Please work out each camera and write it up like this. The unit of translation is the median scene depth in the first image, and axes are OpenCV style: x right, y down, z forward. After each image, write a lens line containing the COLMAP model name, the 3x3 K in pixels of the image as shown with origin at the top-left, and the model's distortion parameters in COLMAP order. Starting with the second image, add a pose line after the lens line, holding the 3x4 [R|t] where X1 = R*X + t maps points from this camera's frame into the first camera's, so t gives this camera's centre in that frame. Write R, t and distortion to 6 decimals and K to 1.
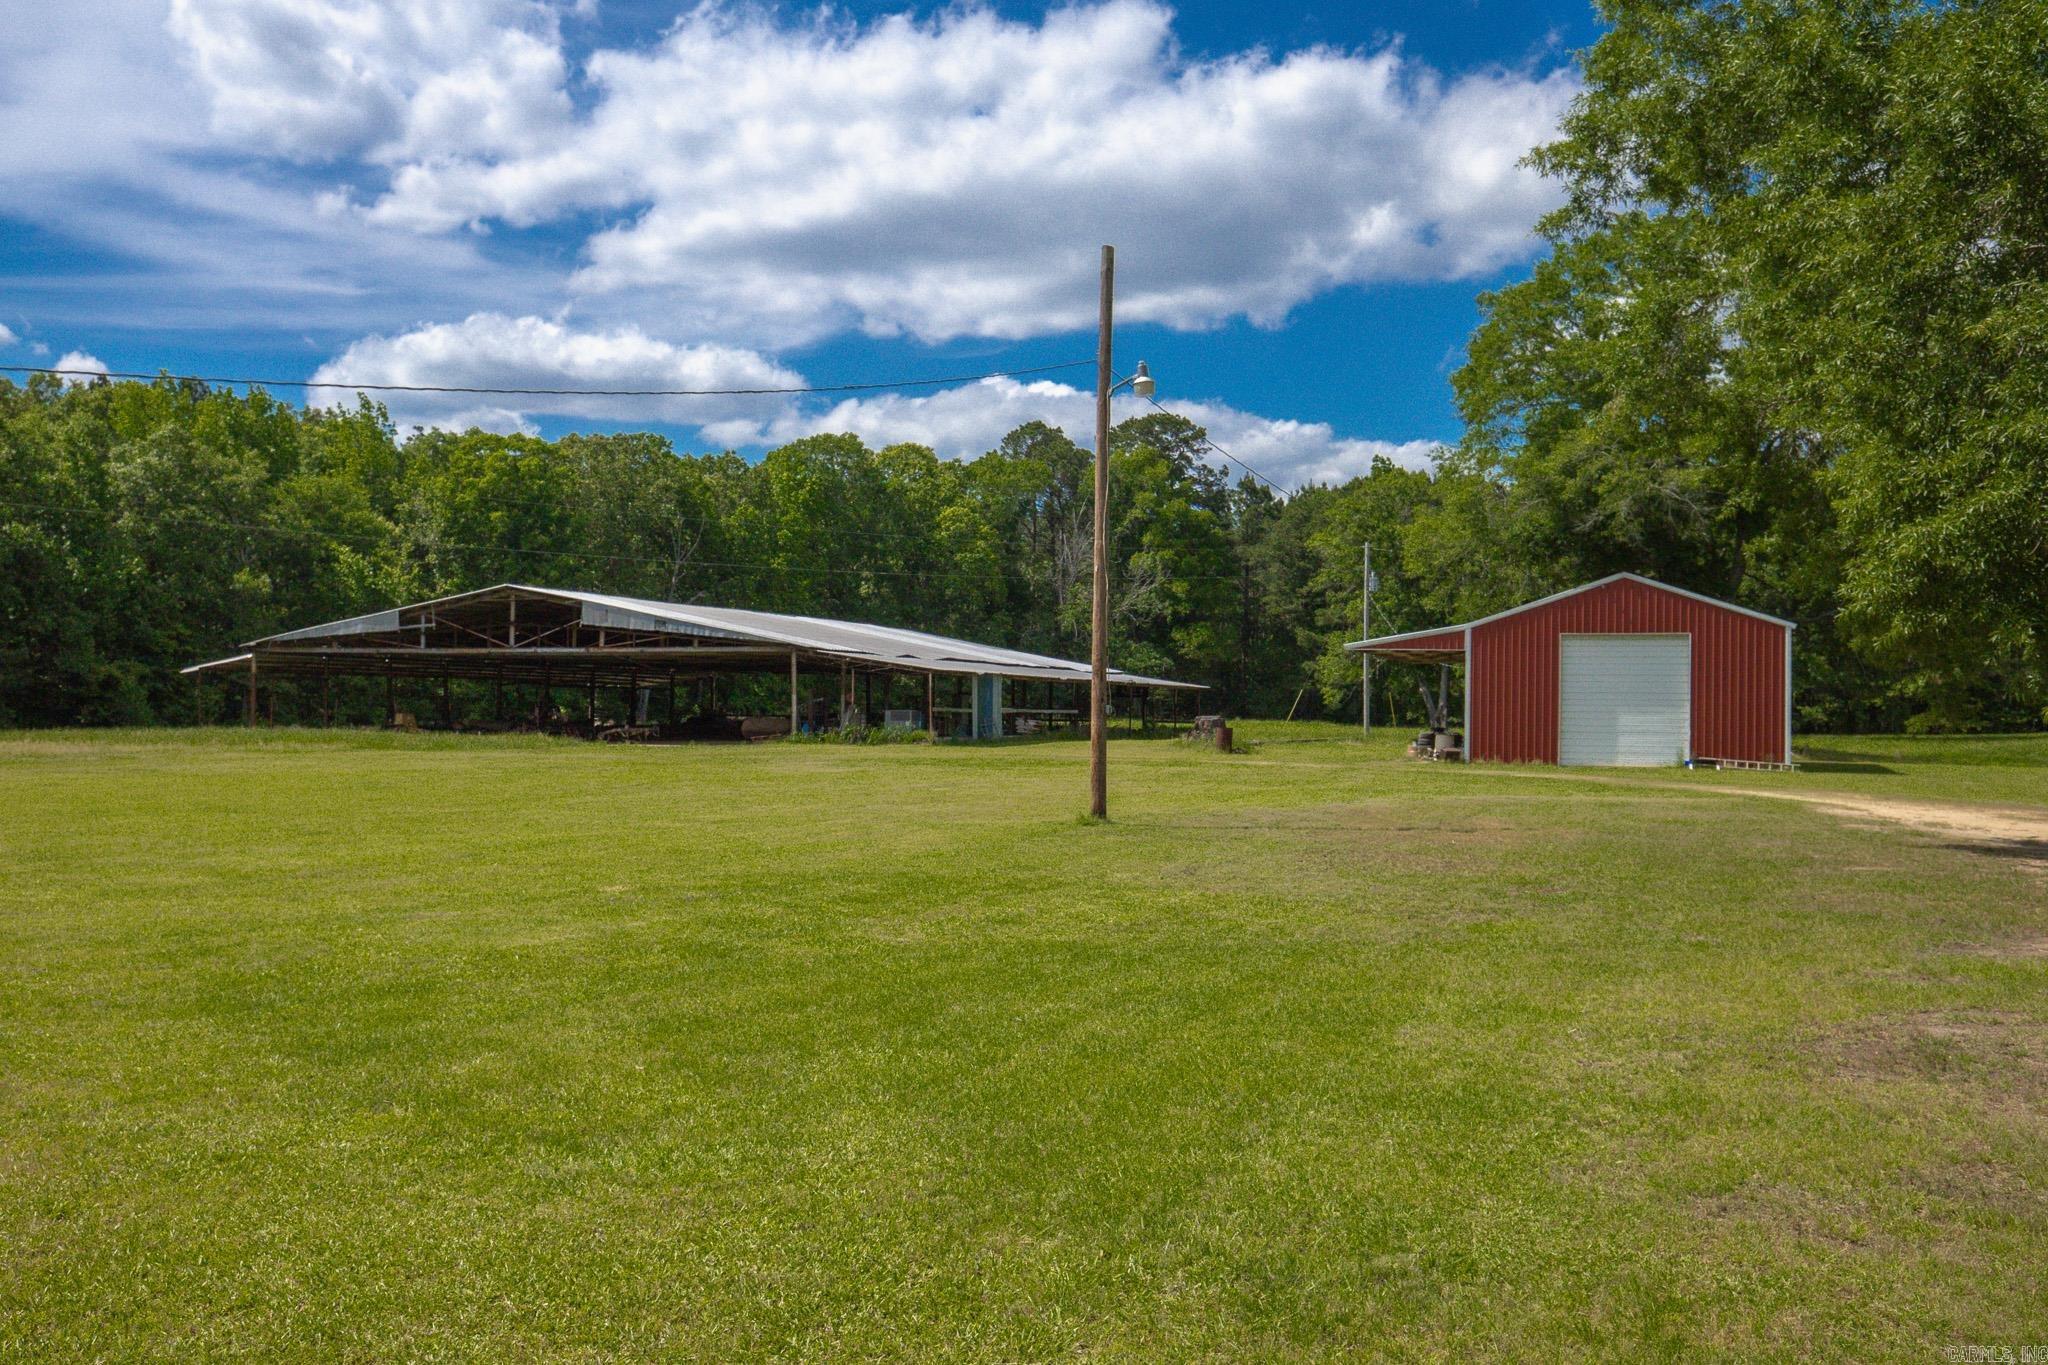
lens RADIAL K [[2030.3, 0, 1024.0], [0, 2030.3, 682.5], [0, 0, 1]] dist [0.001630, -0.000258]
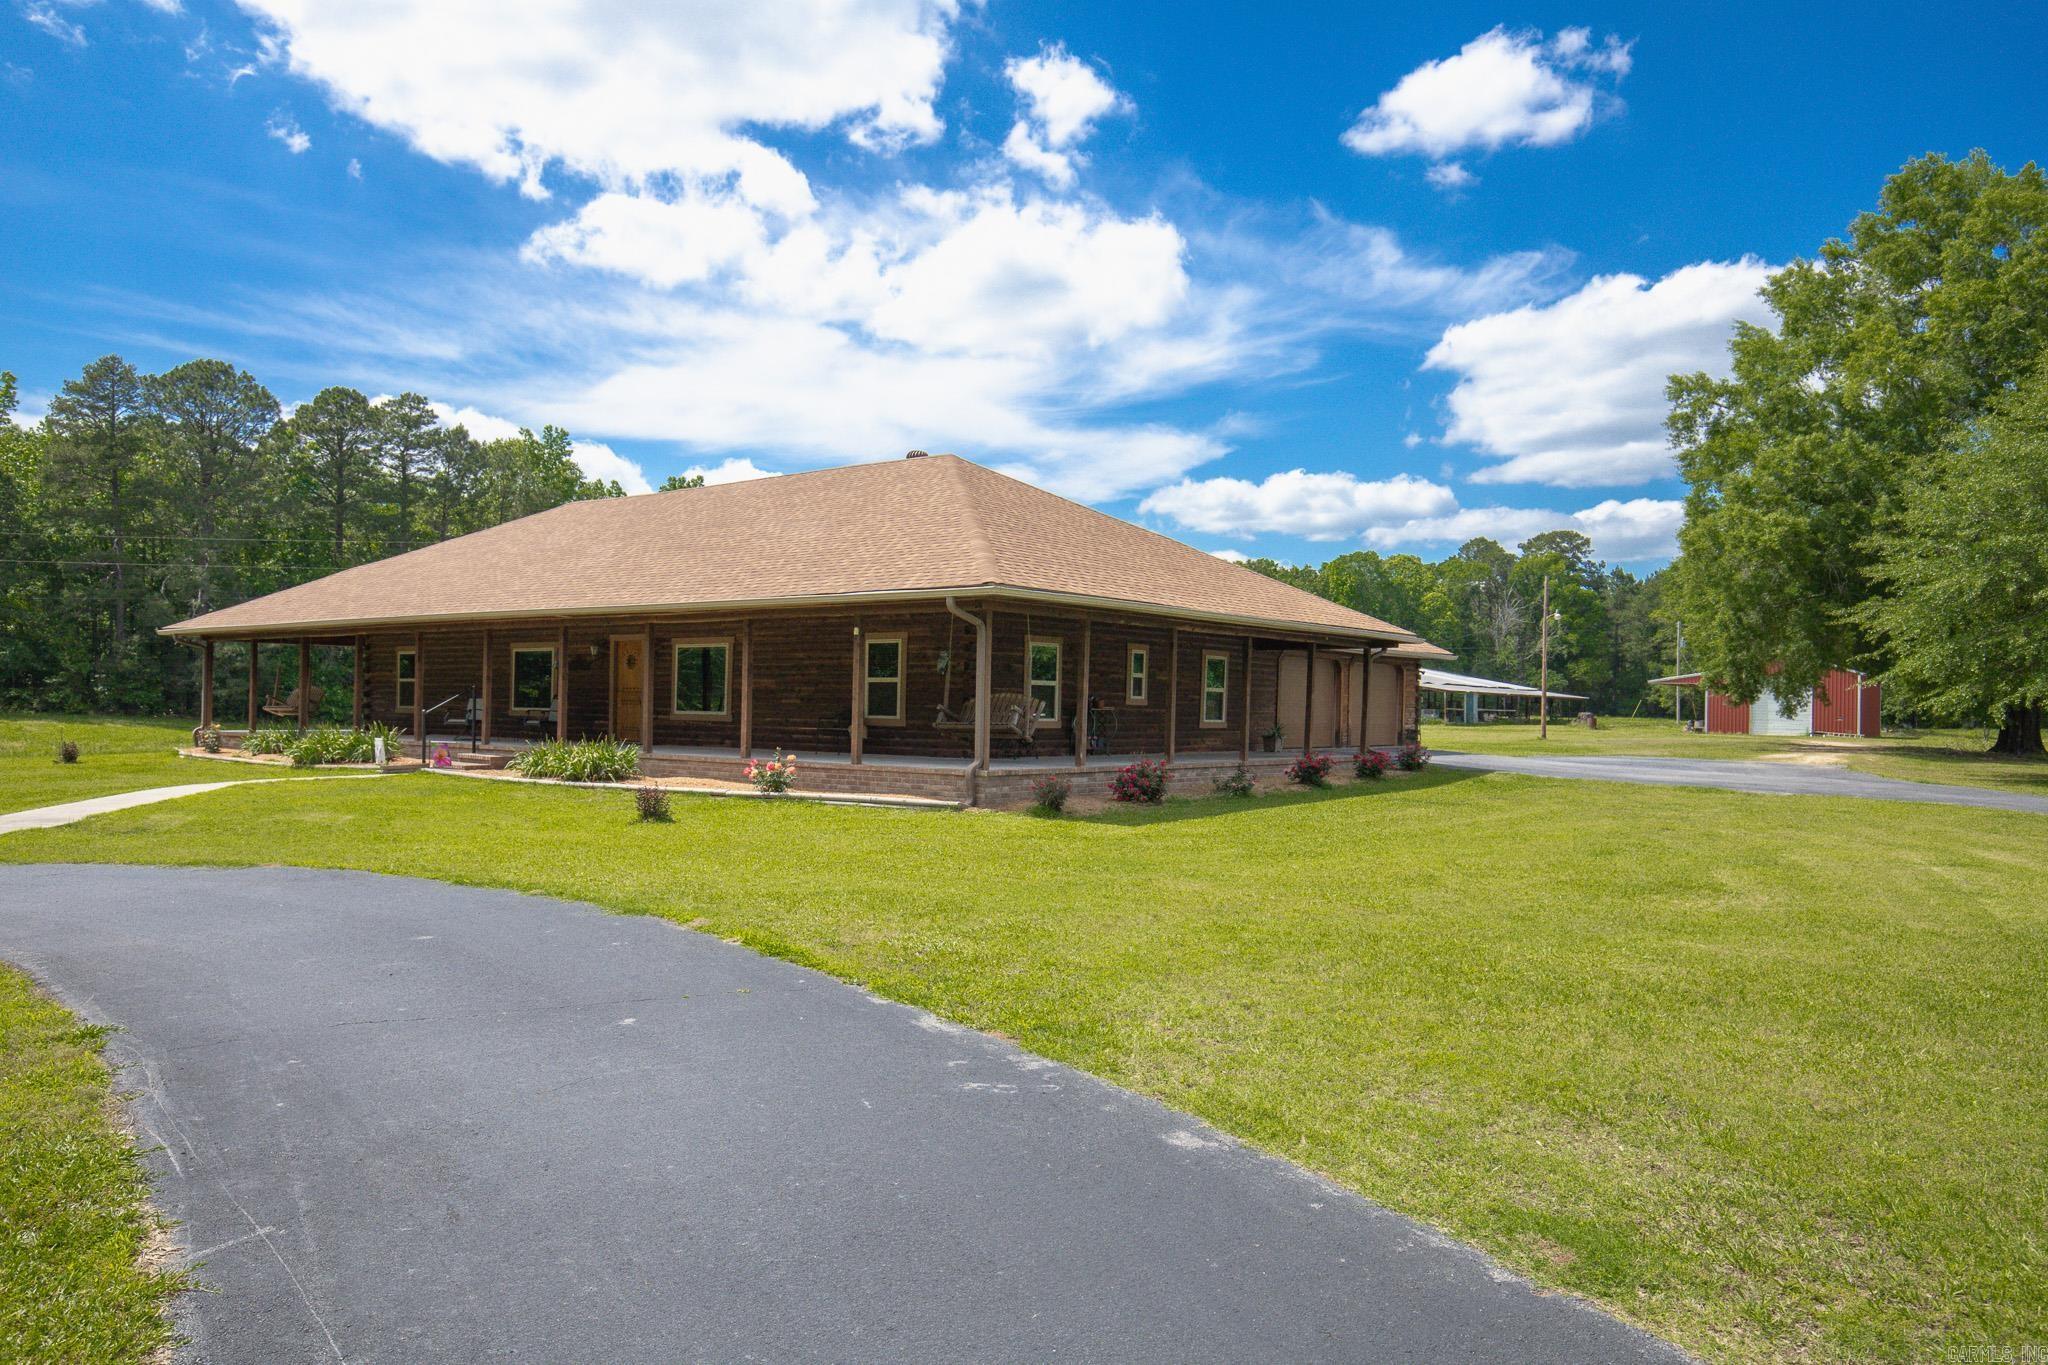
lens RADIAL K [[1405.3, 0, 1009.2], [0, 1405.3, 698.0], [0, 0, 1]] dist [0.001370, 0.003135]
pose [[0.953680, 0.003943, -0.300797, -0.021619], [-0.002417, 0.999982, 0.005446, -0.002766], [0.300813, -0.004466, 0.953673, -0.305667]]
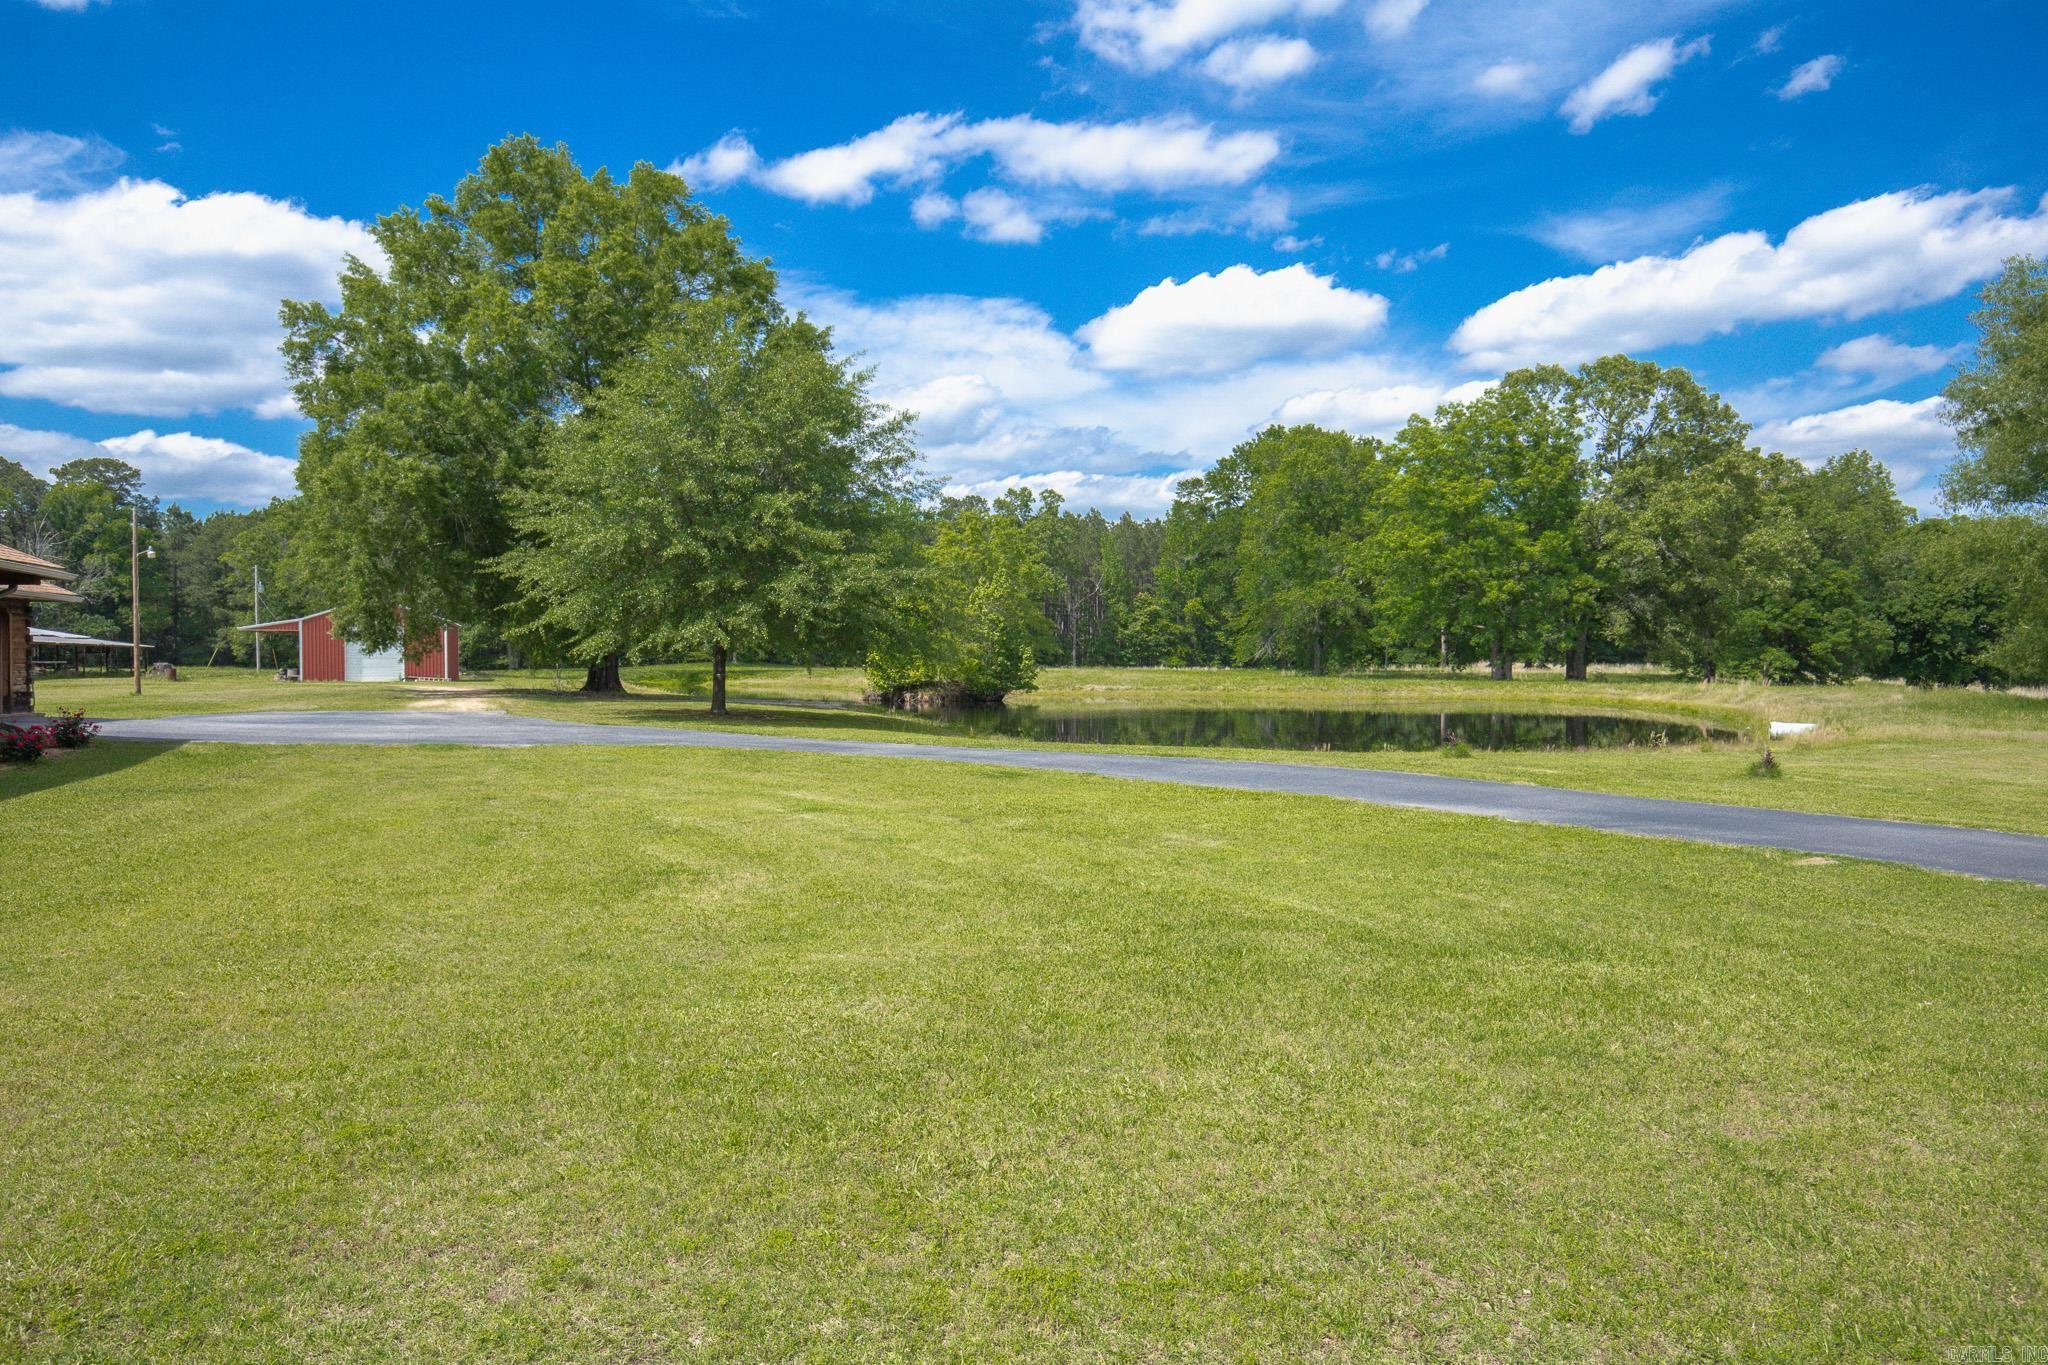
lens RADIAL K [[1405.3, 0, 1009.2], [0, 1405.3, 698.0], [0, 0, 1]] dist [0.001370, 0.003135]
pose [[0.798648, -0.029173, 0.601091, -0.035677], [0.003427, 0.999029, 0.043933, -0.003066], [-0.601789, -0.033027, 0.797972, -0.282988]]
